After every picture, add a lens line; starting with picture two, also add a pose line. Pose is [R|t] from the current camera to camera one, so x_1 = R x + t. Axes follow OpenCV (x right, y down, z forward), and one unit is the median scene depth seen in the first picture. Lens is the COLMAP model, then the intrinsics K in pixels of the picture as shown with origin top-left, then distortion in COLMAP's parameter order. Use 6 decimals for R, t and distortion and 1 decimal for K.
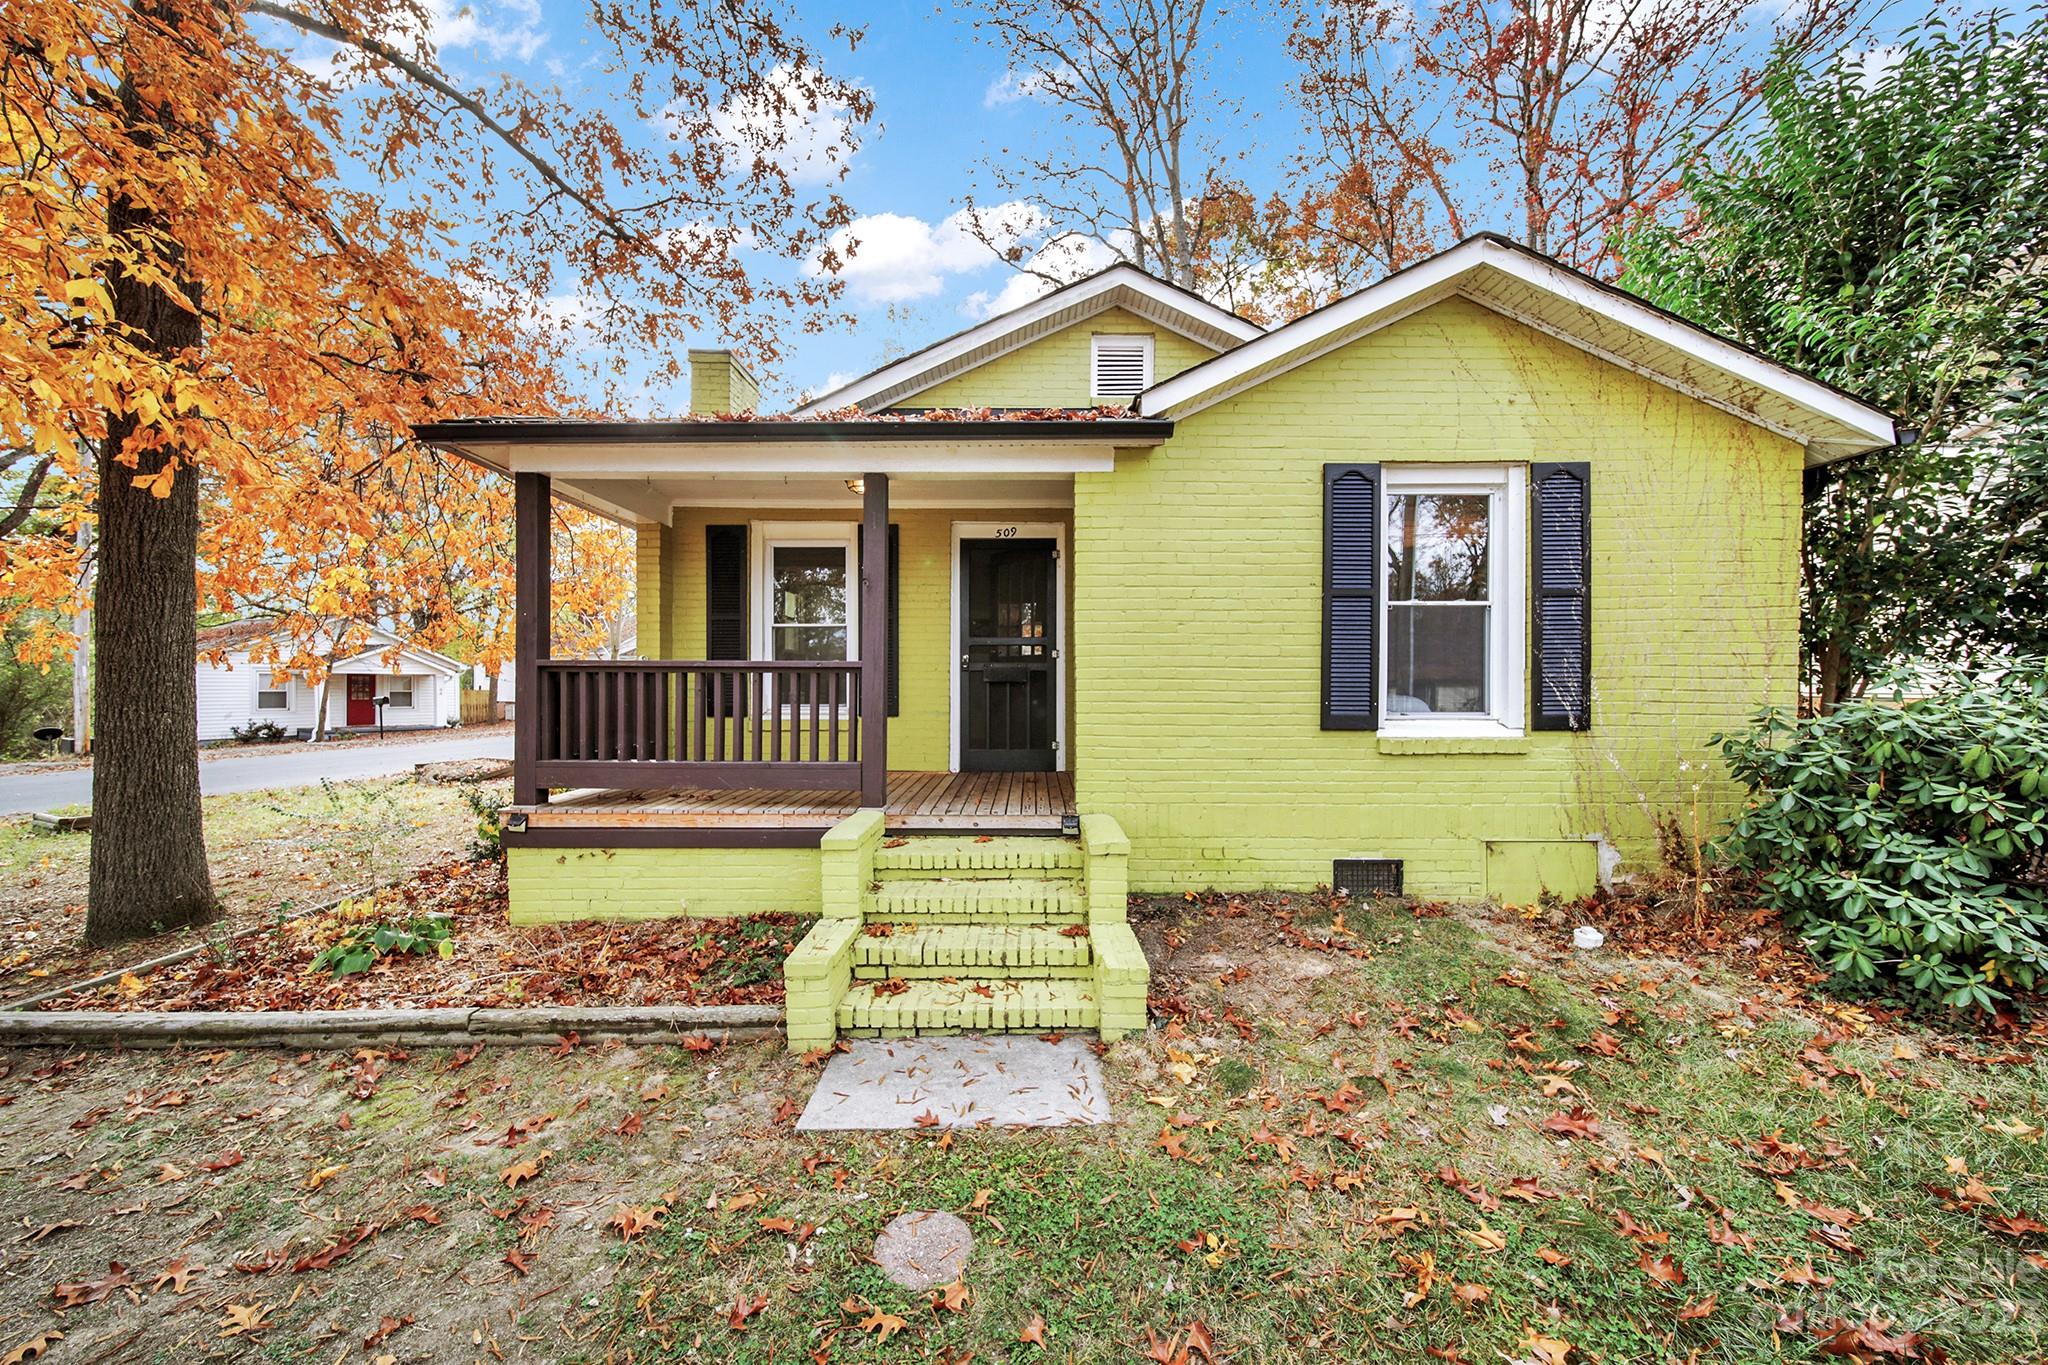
lens RADIAL K [[741.9, 0, 1015.3], [0, 741.9, 679.8], [0, 0, 1]] dist [0.001035, 0.000042]
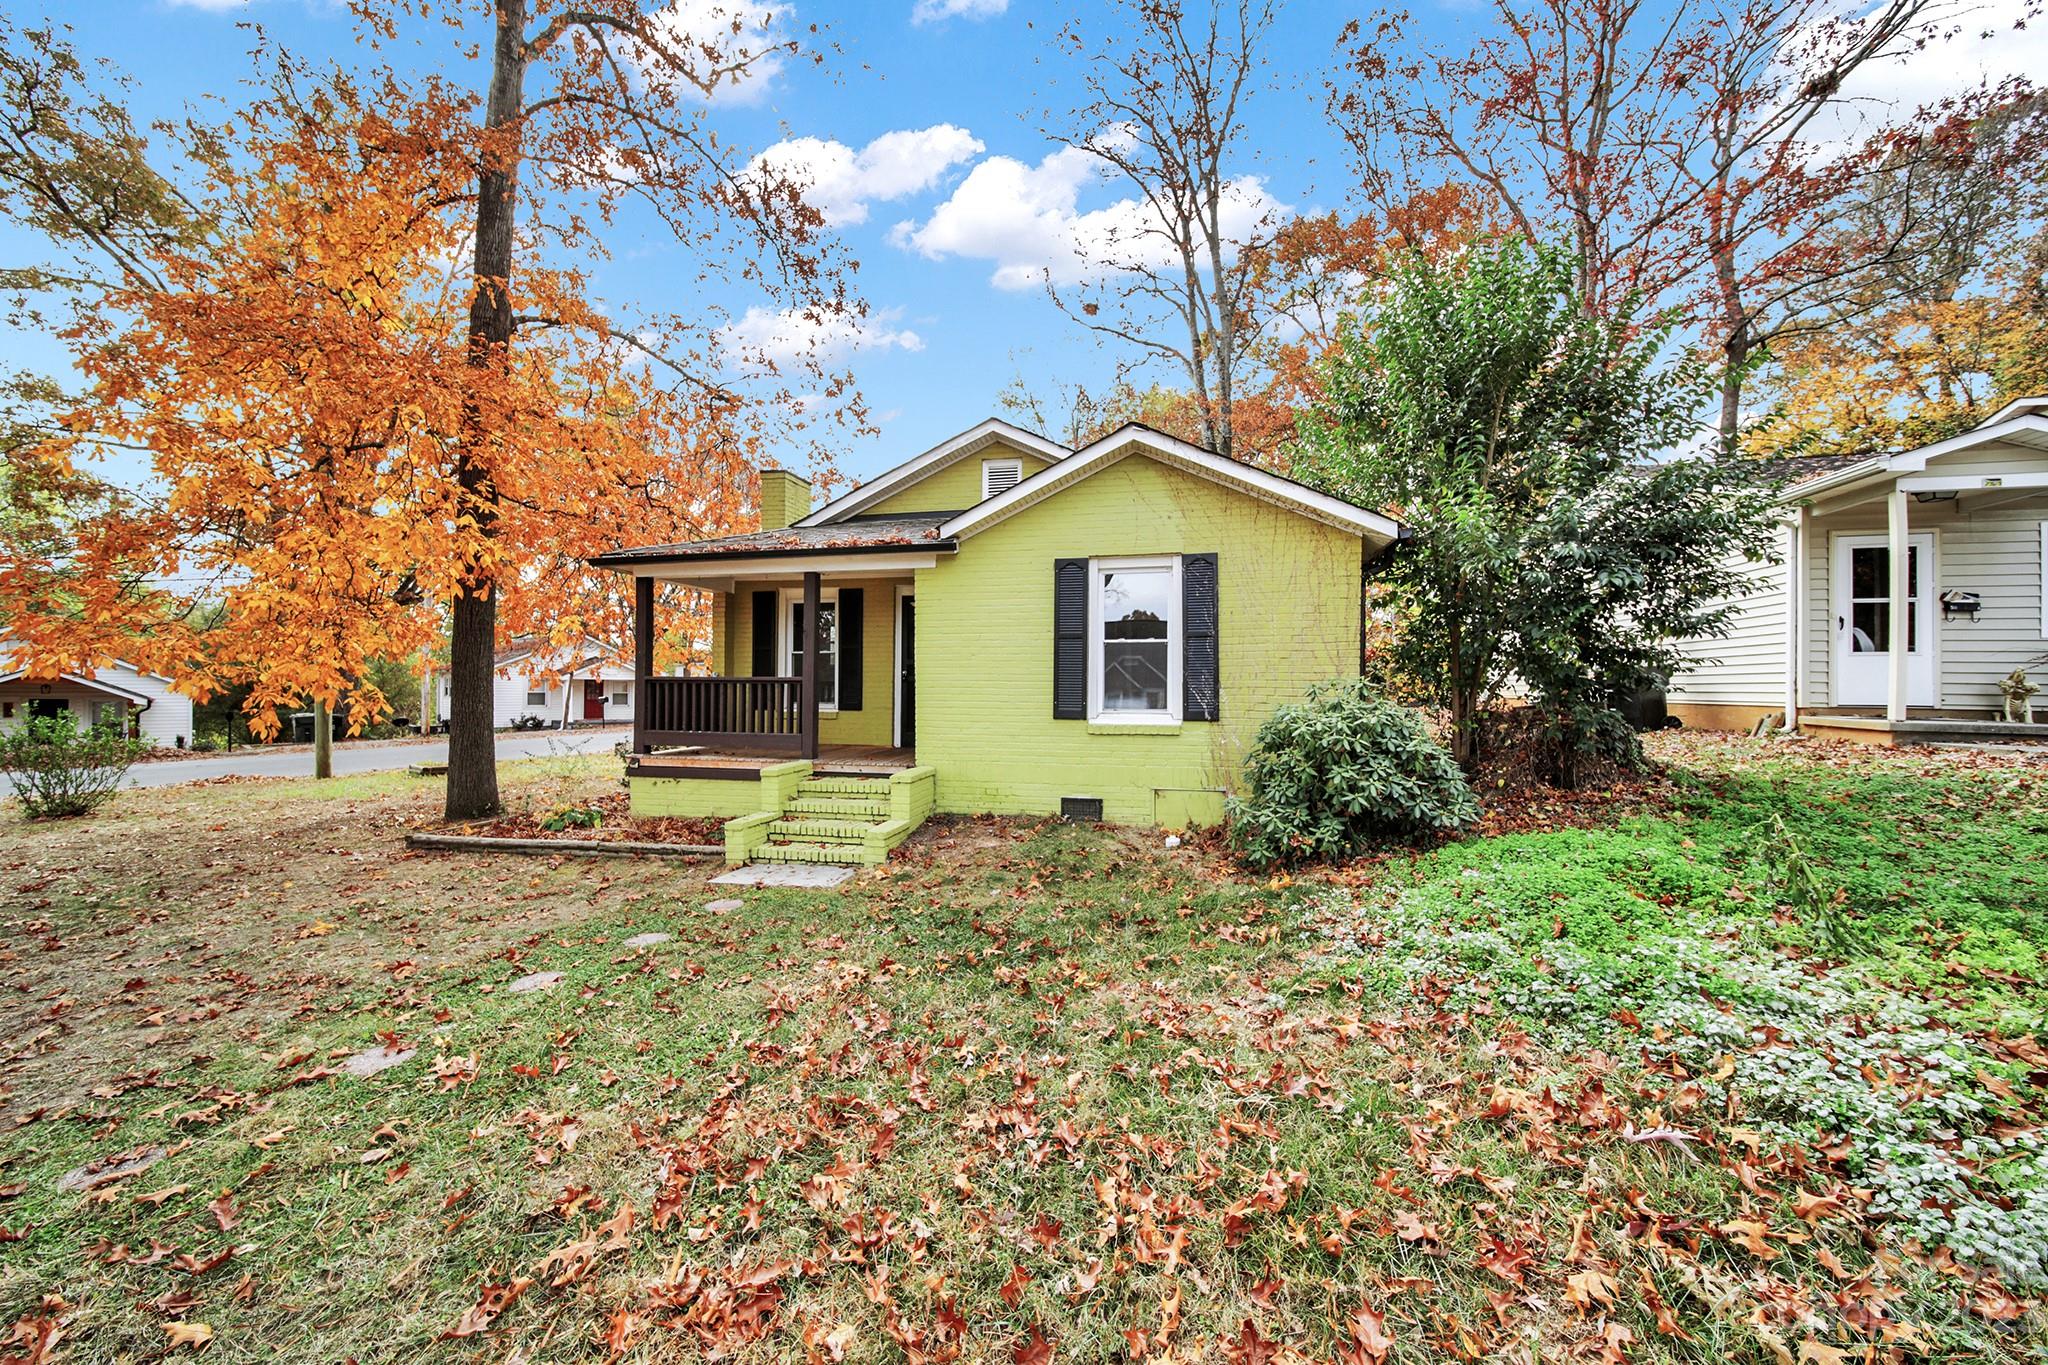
lens RADIAL K [[756.4, 0, 1023.7], [0, 756.4, 668.0], [0, 0, 1]] dist [-0.000985, 0.000022]
pose [[0.976544, -0.002571, -0.215303, 0.709662], [-0.001764, 0.999800, -0.019937, -0.012043], [0.215311, 0.019849, 0.976344, -0.667547]]
